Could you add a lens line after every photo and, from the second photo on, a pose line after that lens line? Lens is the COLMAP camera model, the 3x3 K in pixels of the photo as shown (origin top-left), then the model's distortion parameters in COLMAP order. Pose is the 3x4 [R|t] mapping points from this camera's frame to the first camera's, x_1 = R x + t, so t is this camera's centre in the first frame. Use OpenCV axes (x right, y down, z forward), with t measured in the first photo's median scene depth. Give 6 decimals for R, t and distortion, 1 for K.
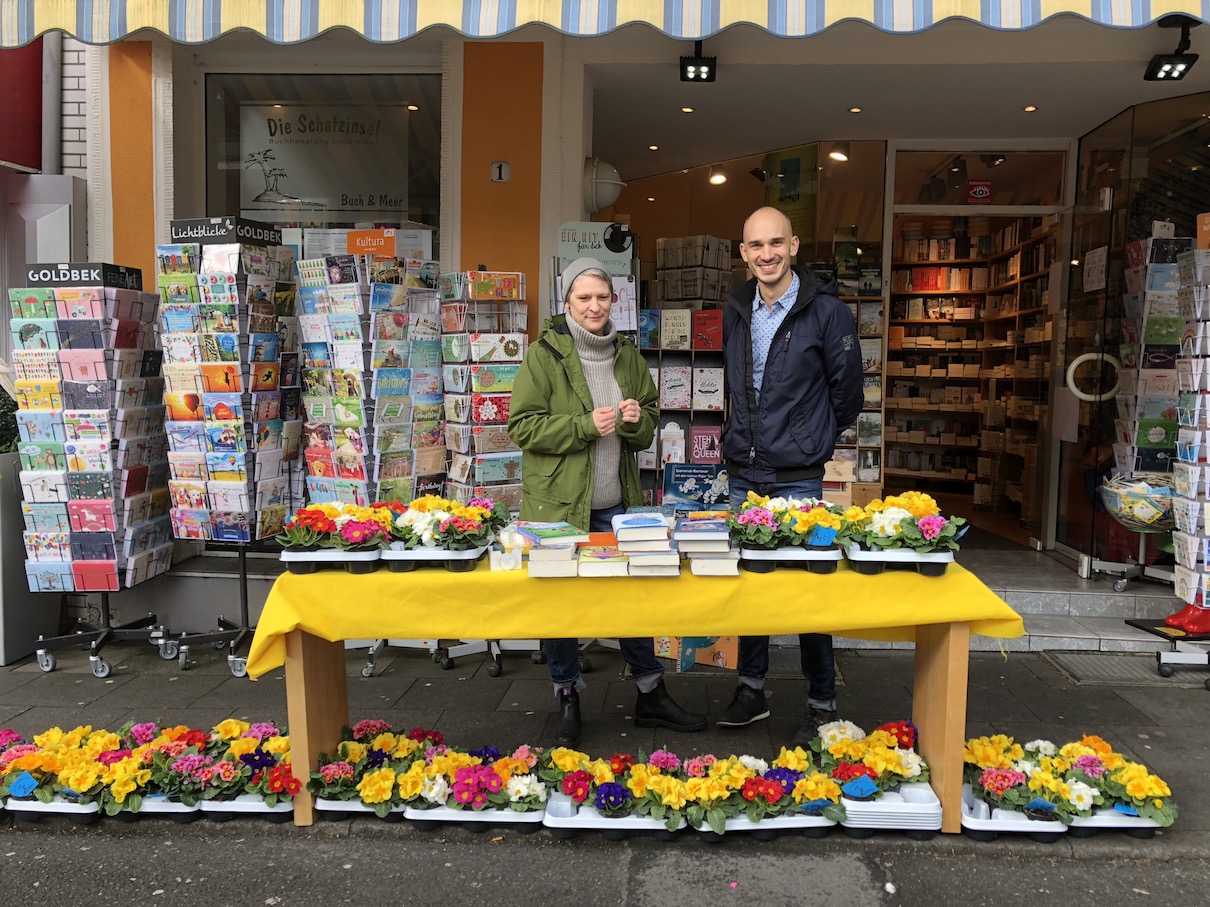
lens RADIAL K [[997.2, 0, 605.0], [0, 997.2, 453.5], [0, 0, 1]] dist [0.054620, 0.003167]
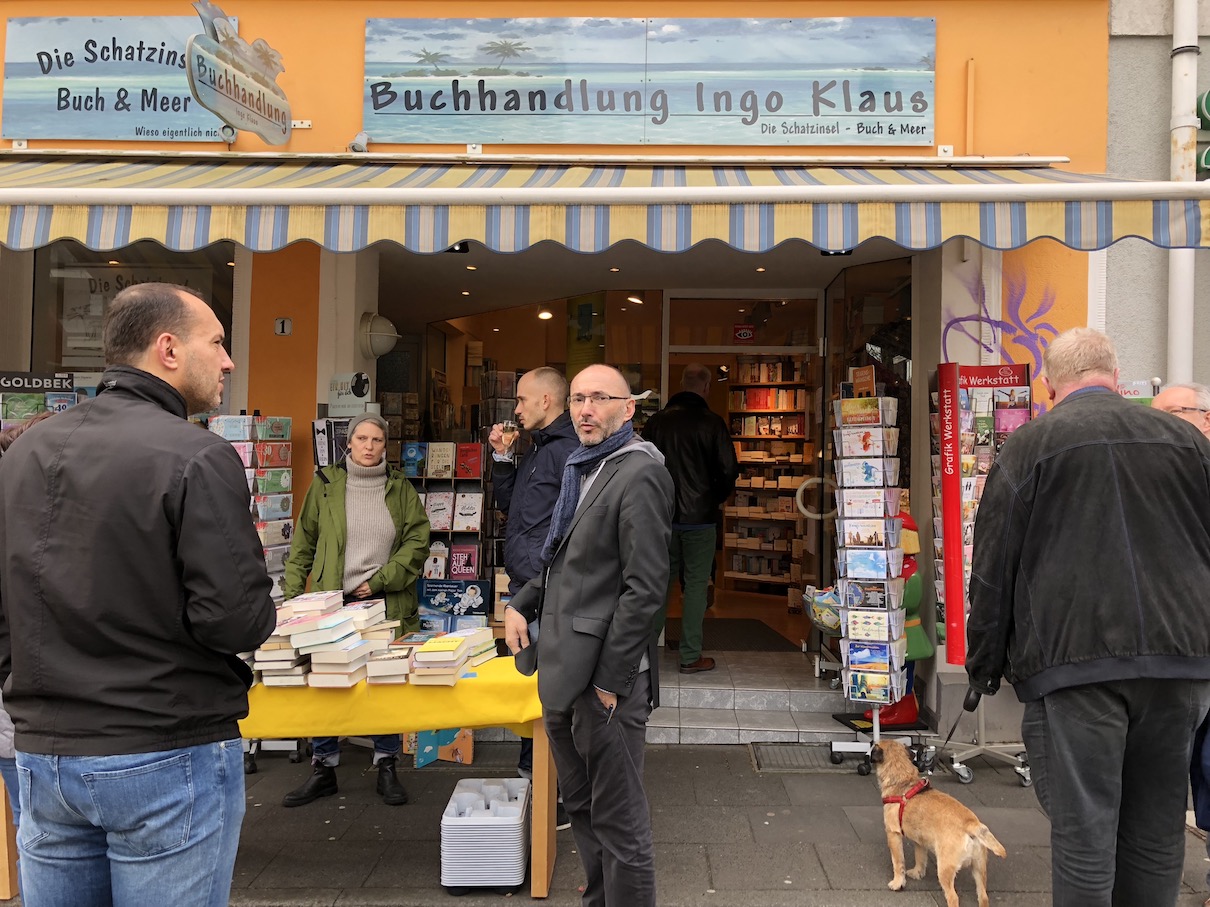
lens RADIAL K [[999.1, 0, 605.0], [0, 999.1, 453.5], [0, 0, 1]] dist [0.028058, -0.002572]
pose [[0.999878, -0.006248, 0.014339, 0.198334], [0.007572, 0.995527, -0.094178, -0.018457], [-0.013686, 0.094275, 0.995452, -0.115183]]
